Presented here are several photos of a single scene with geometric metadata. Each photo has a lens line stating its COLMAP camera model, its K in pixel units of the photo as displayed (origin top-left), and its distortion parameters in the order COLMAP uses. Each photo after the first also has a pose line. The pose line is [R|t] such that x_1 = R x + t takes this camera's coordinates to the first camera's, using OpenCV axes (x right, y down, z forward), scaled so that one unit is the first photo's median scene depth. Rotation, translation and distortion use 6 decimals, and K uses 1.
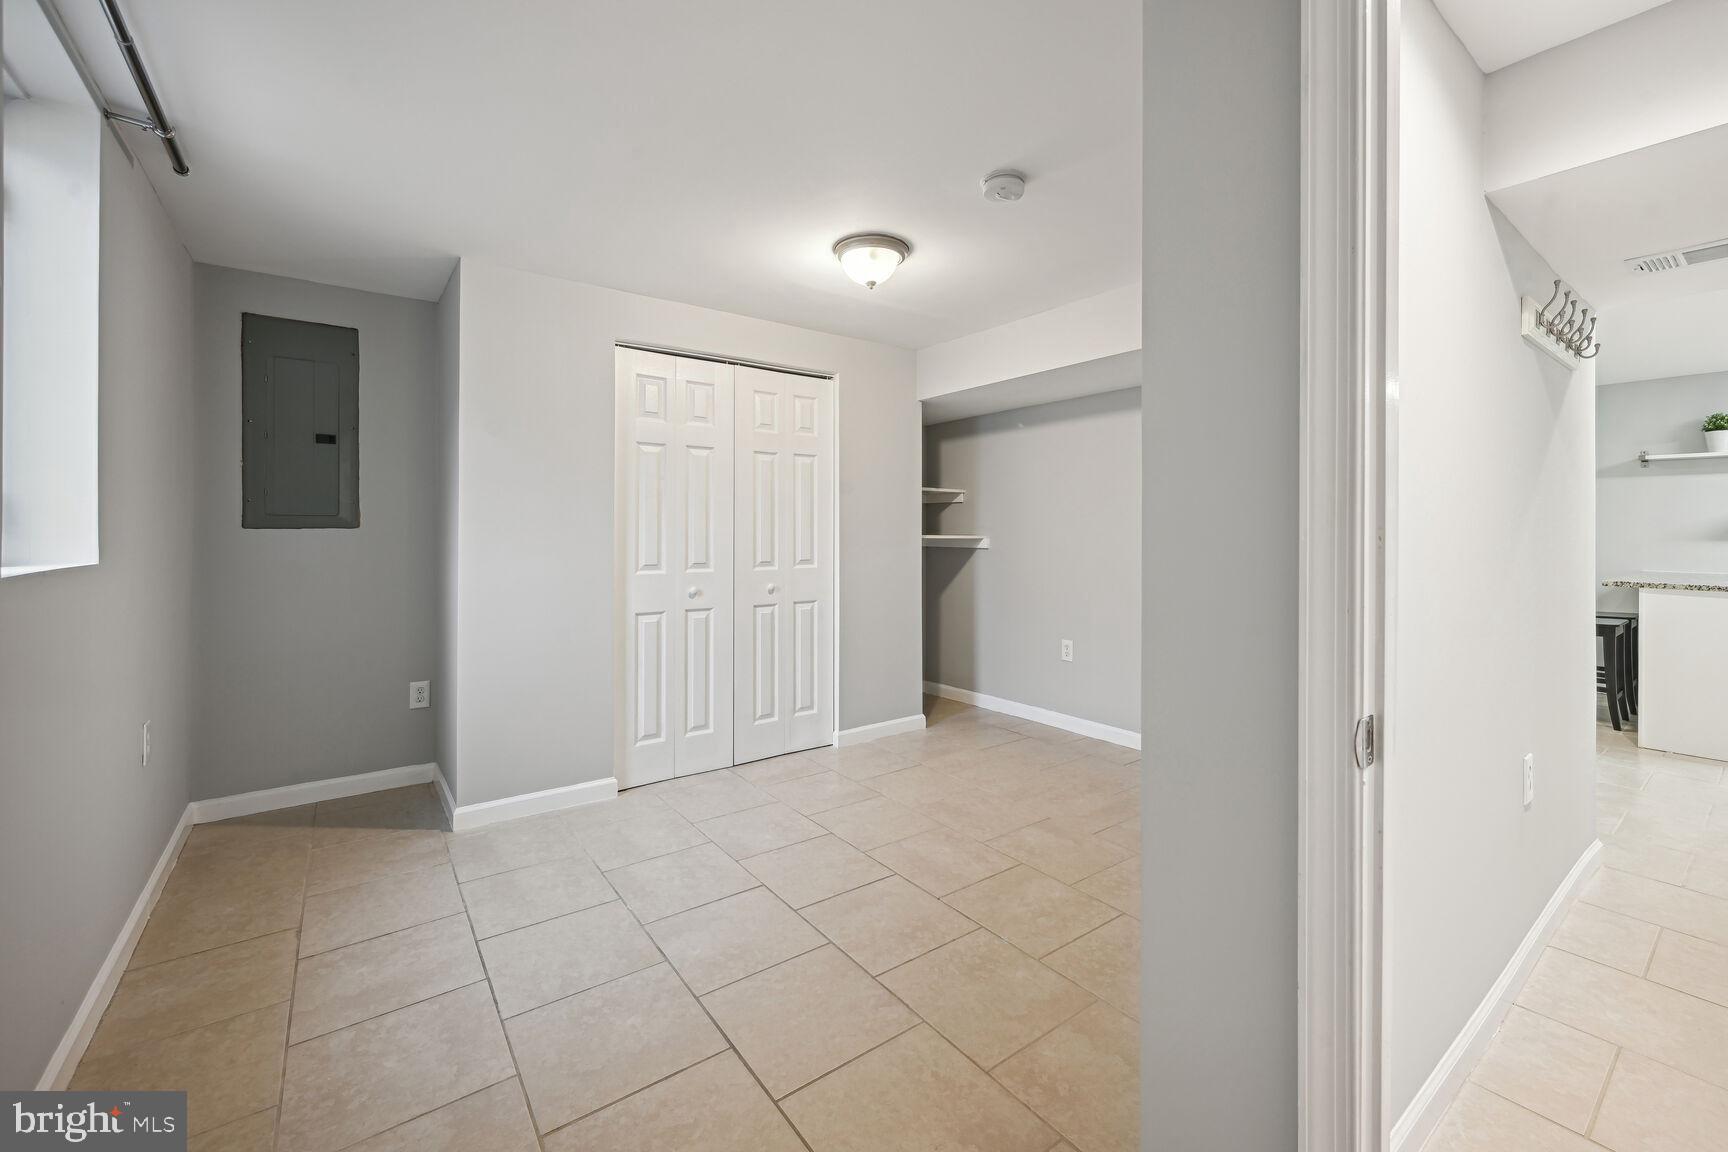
lens RADIAL K [[694.7, 0, 879.9], [0, 694.7, 531.5], [0, 0, 1]] dist [-0.000885, 0.002038]
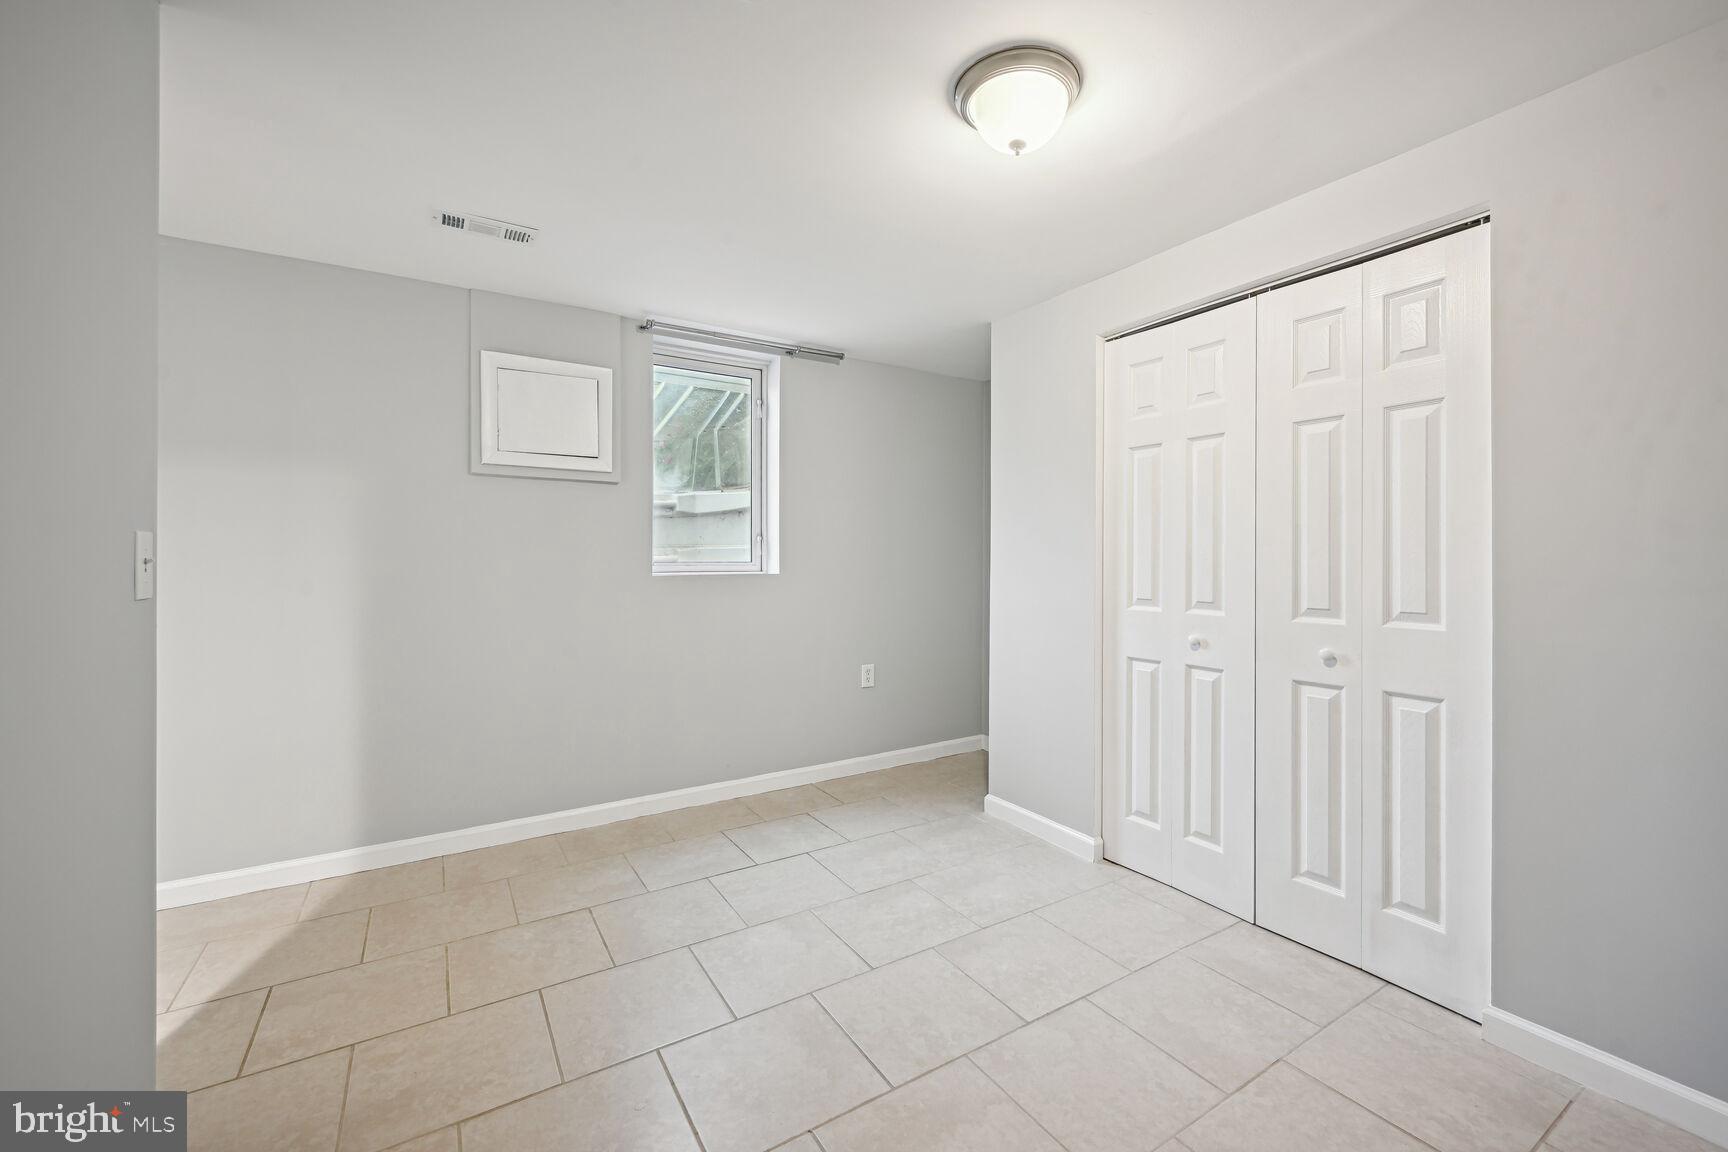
lens RADIAL K [[694.7, 0, 864.8], [0, 694.7, 573.7], [0, 0, 1]] dist [-0.000885, 0.002038]
pose [[-0.079594, 0.018535, -0.996655, 0.503224], [0.005130, 0.999821, 0.018185, 0.003801], [0.996814, -0.003665, -0.079675, 0.785635]]
